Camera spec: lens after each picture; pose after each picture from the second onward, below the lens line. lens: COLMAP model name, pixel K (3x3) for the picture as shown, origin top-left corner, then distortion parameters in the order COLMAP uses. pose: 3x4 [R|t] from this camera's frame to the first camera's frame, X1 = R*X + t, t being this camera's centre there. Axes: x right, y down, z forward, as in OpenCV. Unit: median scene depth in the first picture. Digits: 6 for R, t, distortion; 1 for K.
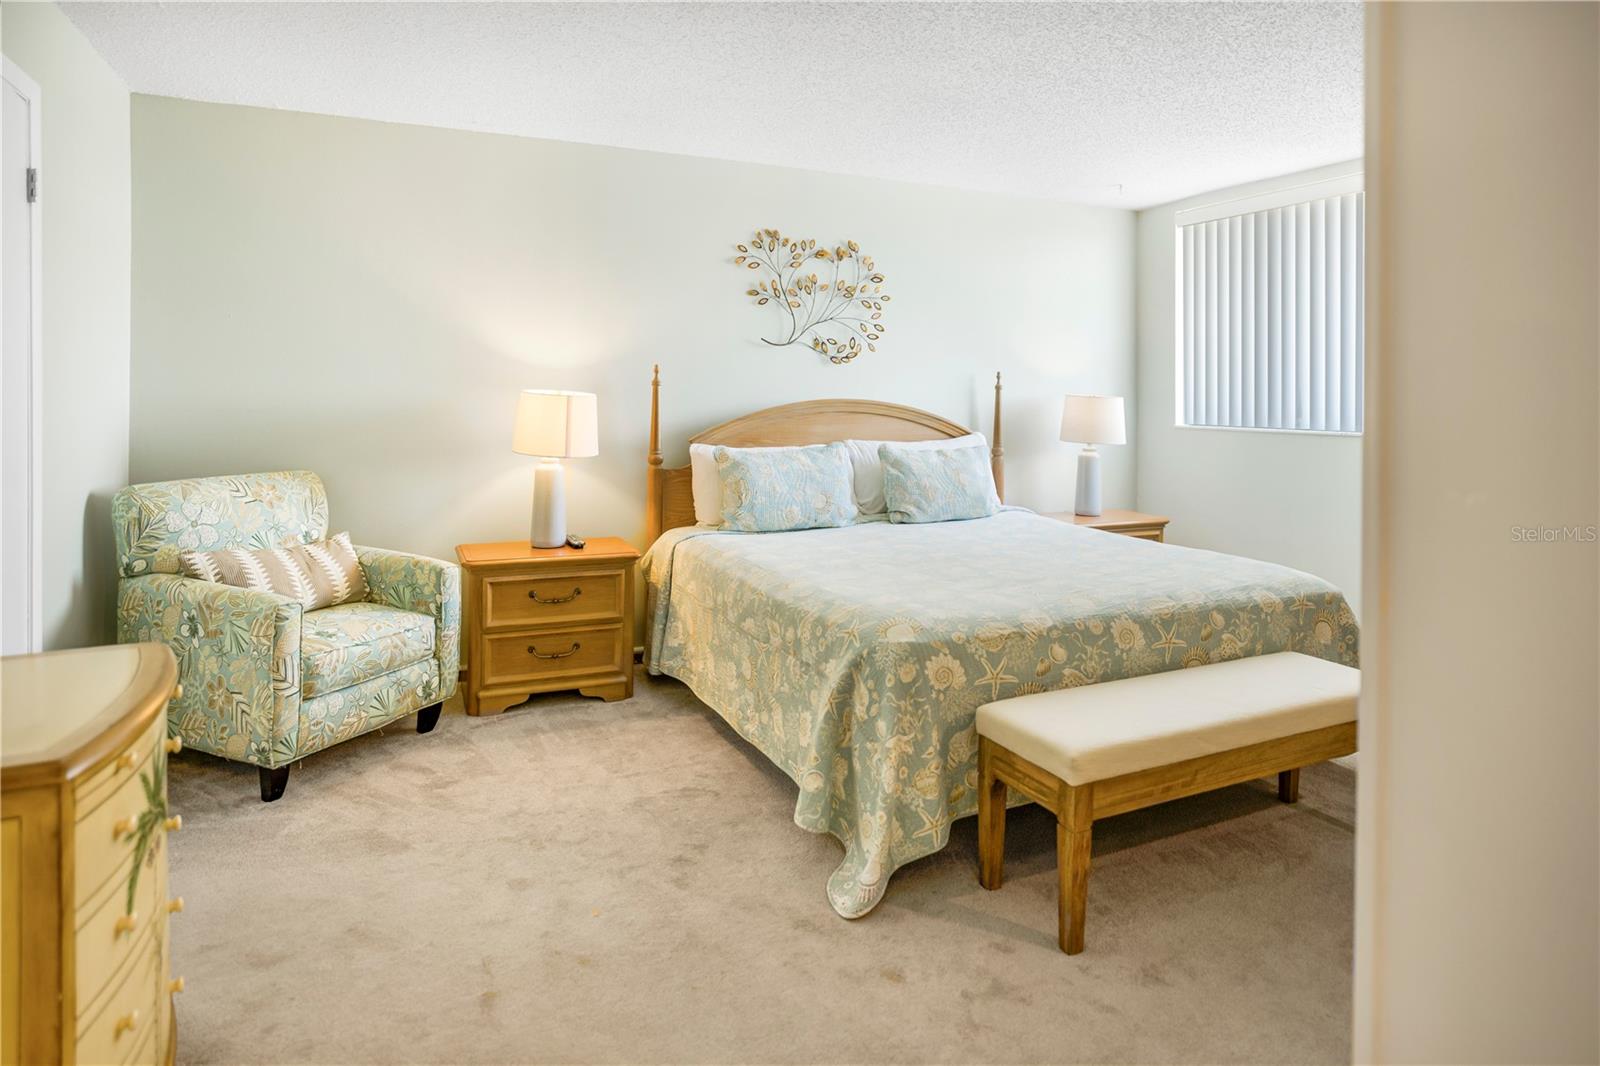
lens RADIAL K [[929.4, 0, 804.0], [0, 929.4, 400.9], [0, 0, 1]] dist [-0.041067, 0.025762]
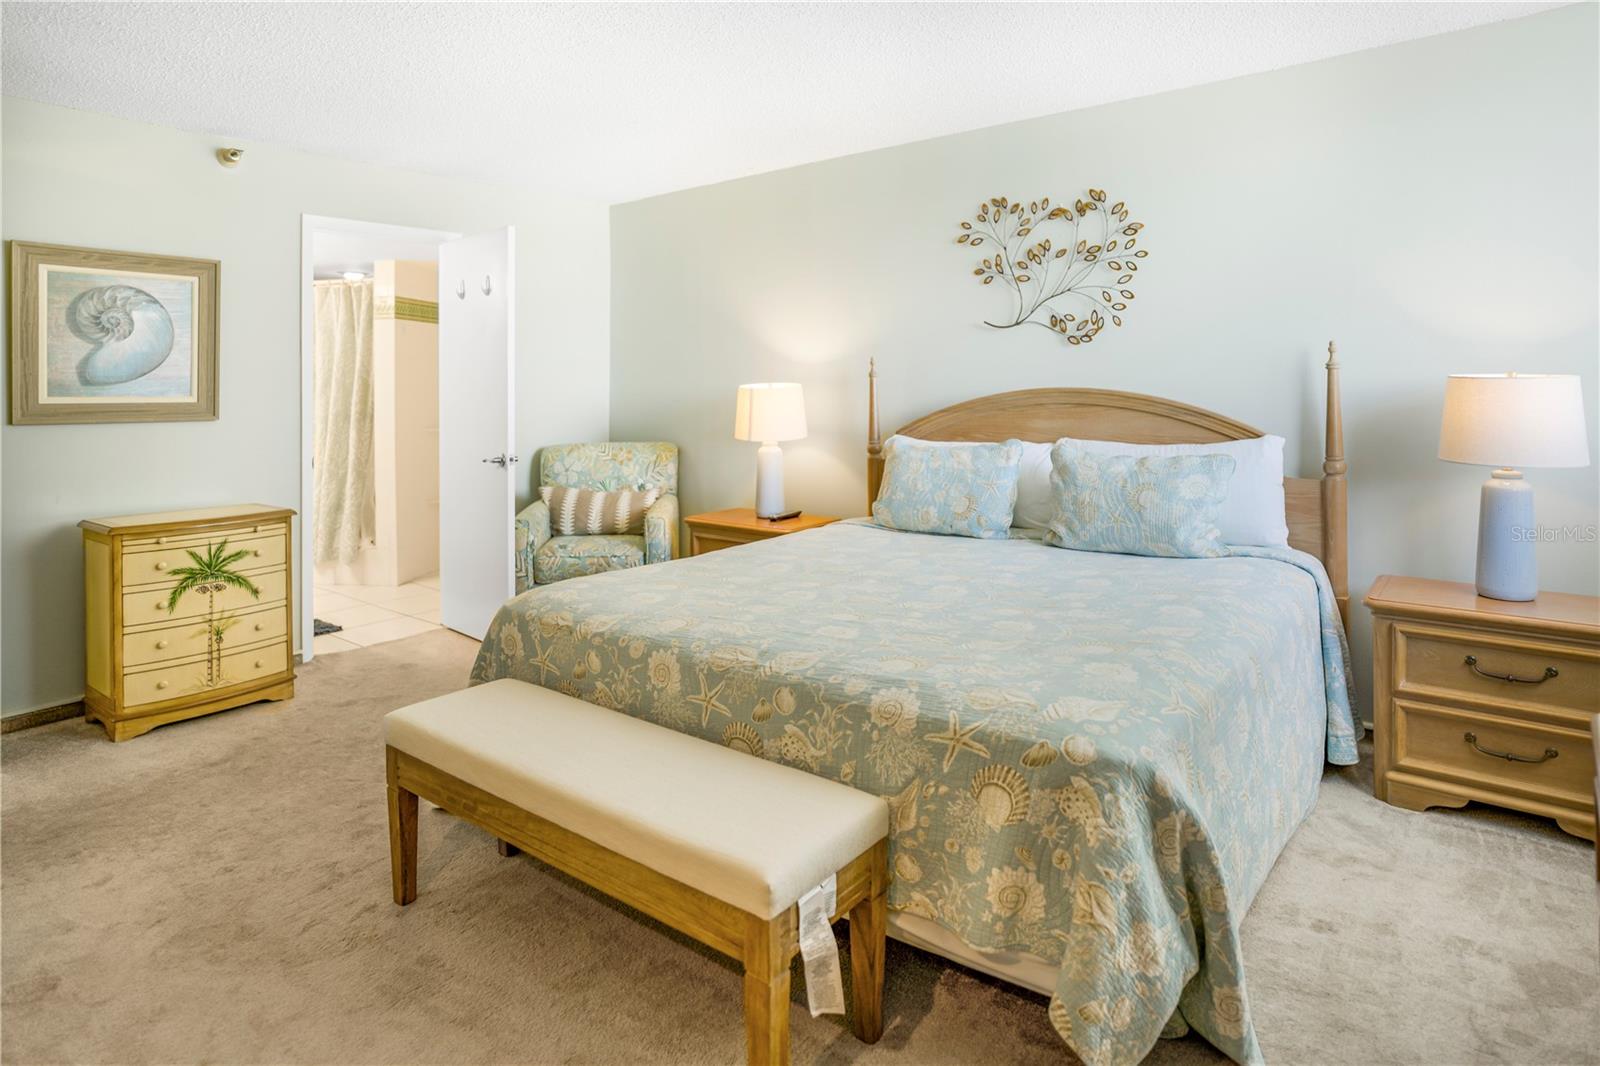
lens RADIAL K [[929.4, 0, 804.0], [0, 929.4, 400.9], [0, 0, 1]] dist [-0.041067, 0.025762]
pose [[0.440619, -0.000403, -0.897694, 0.680593], [0.003973, 0.999991, 0.001502, 0.007340], [0.897685, -0.004228, 0.440617, 0.446842]]
